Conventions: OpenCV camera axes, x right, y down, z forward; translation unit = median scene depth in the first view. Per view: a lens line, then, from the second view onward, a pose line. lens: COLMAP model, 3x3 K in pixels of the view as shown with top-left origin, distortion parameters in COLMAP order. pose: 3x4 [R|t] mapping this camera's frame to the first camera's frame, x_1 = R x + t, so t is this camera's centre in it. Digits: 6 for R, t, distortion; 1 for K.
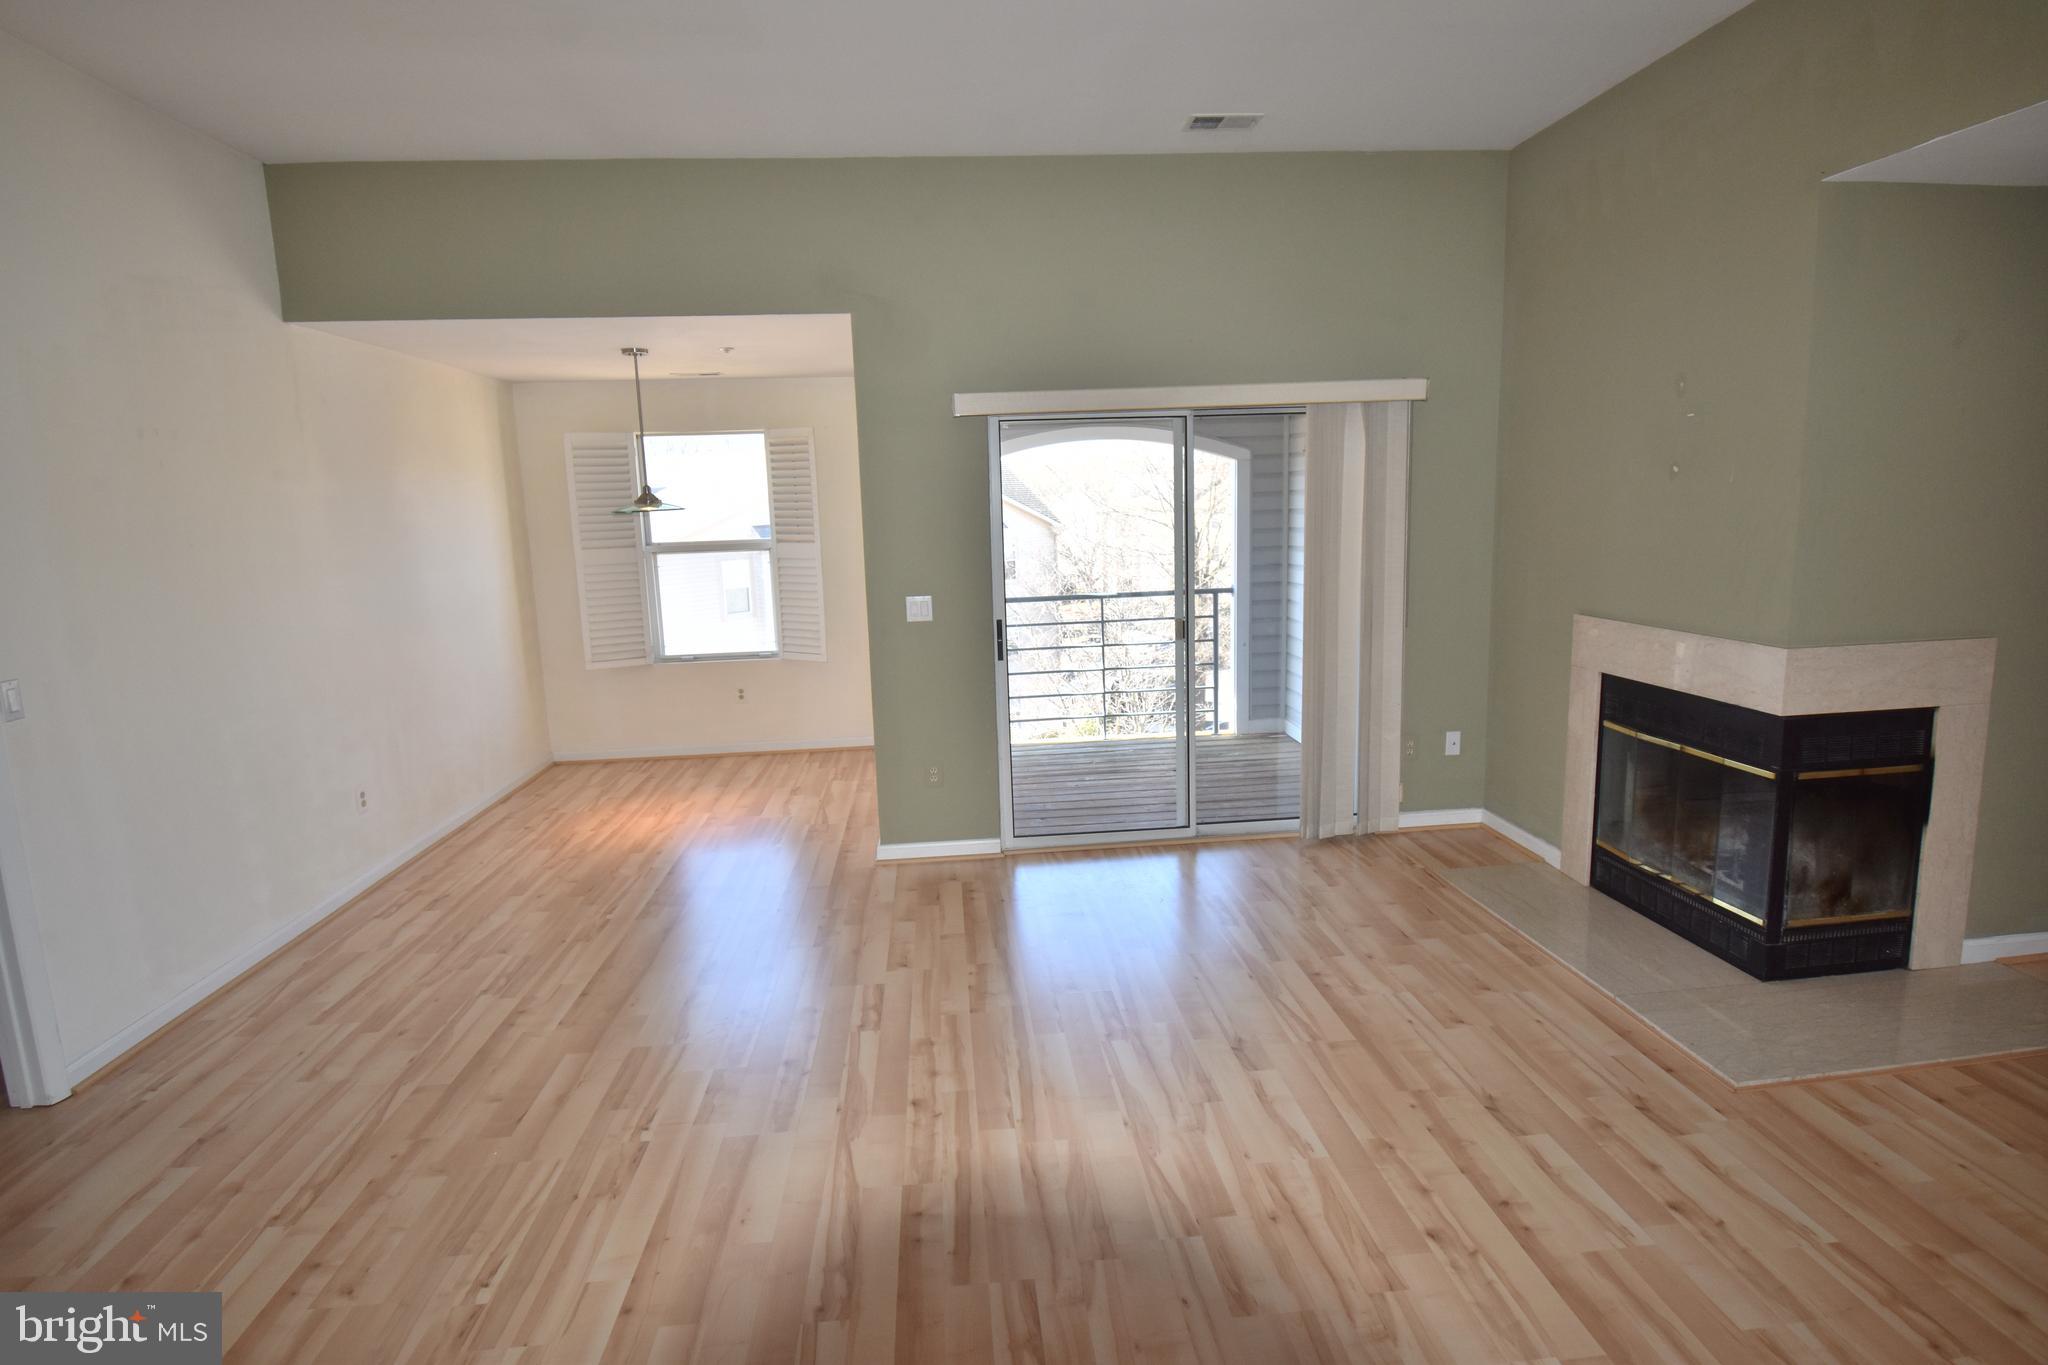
lens RADIAL K [[1055.9, 0, 1021.2], [0, 1055.9, 676.2], [0, 0, 1]] dist [0.000531, -0.013385]
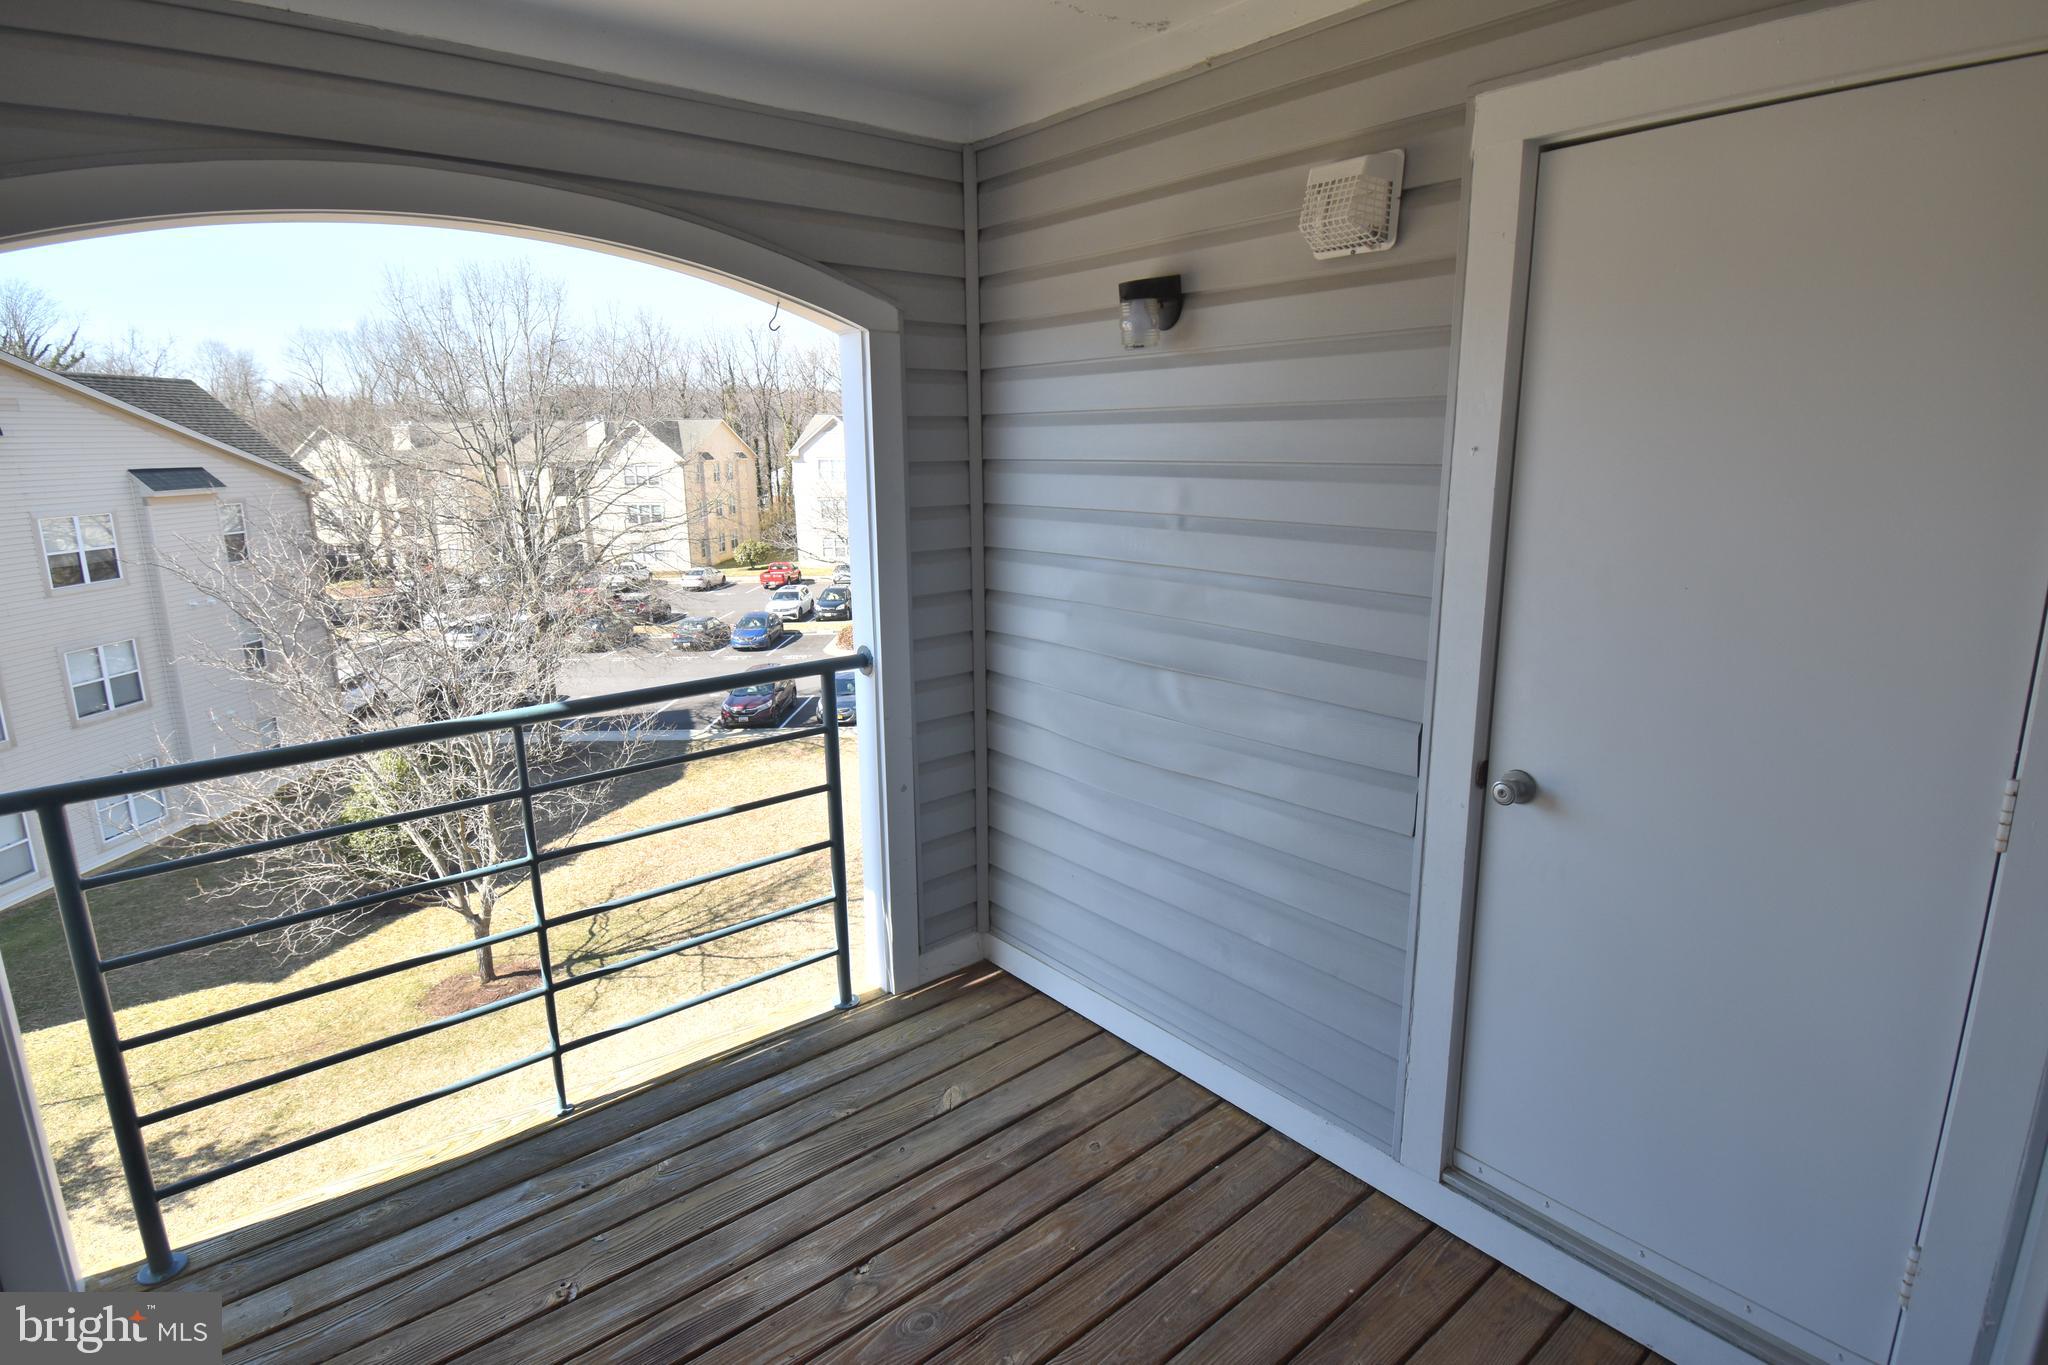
lens RADIAL K [[1055.9, 0, 1042.1], [0, 1055.9, 689.1], [0, 0, 1]] dist [0.000531, -0.013385]
pose [[0.805761, -0.109340, 0.582060, 0.028061], [0.079296, 0.993878, 0.076929, -0.169048], [-0.586908, -0.015831, 0.809499, 1.106532]]
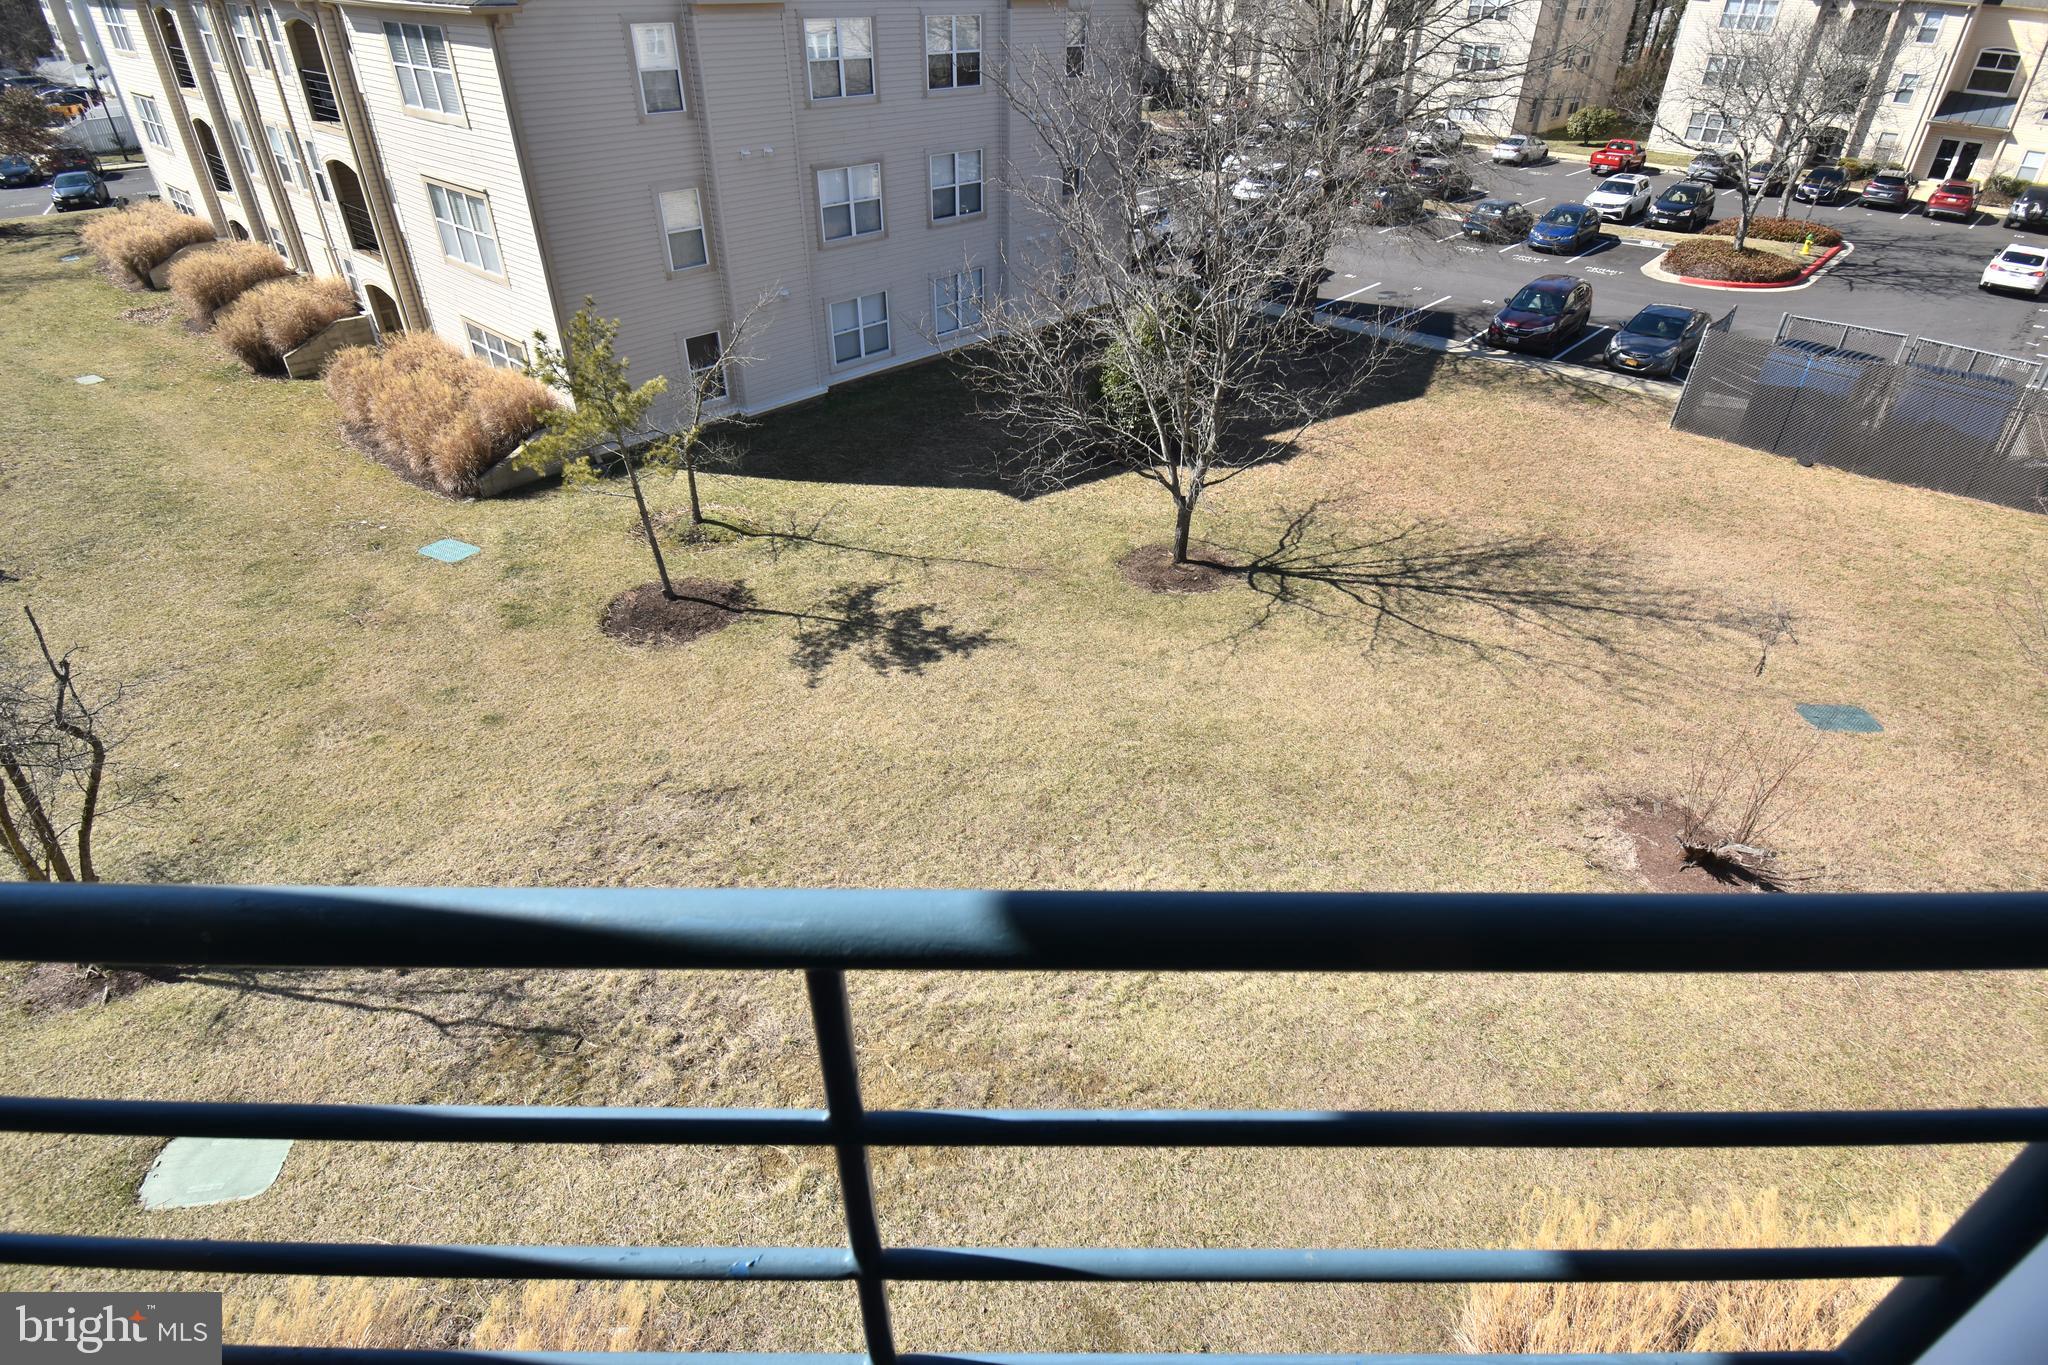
lens RADIAL K [[1055.9, 0, 1037.5], [0, 1055.9, 682.5], [0, 0, 1]] dist [0.000531, -0.013385]
pose [[0.996381, 0.079931, -0.028907, 0.045569], [-0.060074, 0.902835, 0.425770, -0.176064], [0.060131, -0.422492, 0.904370, 1.178857]]
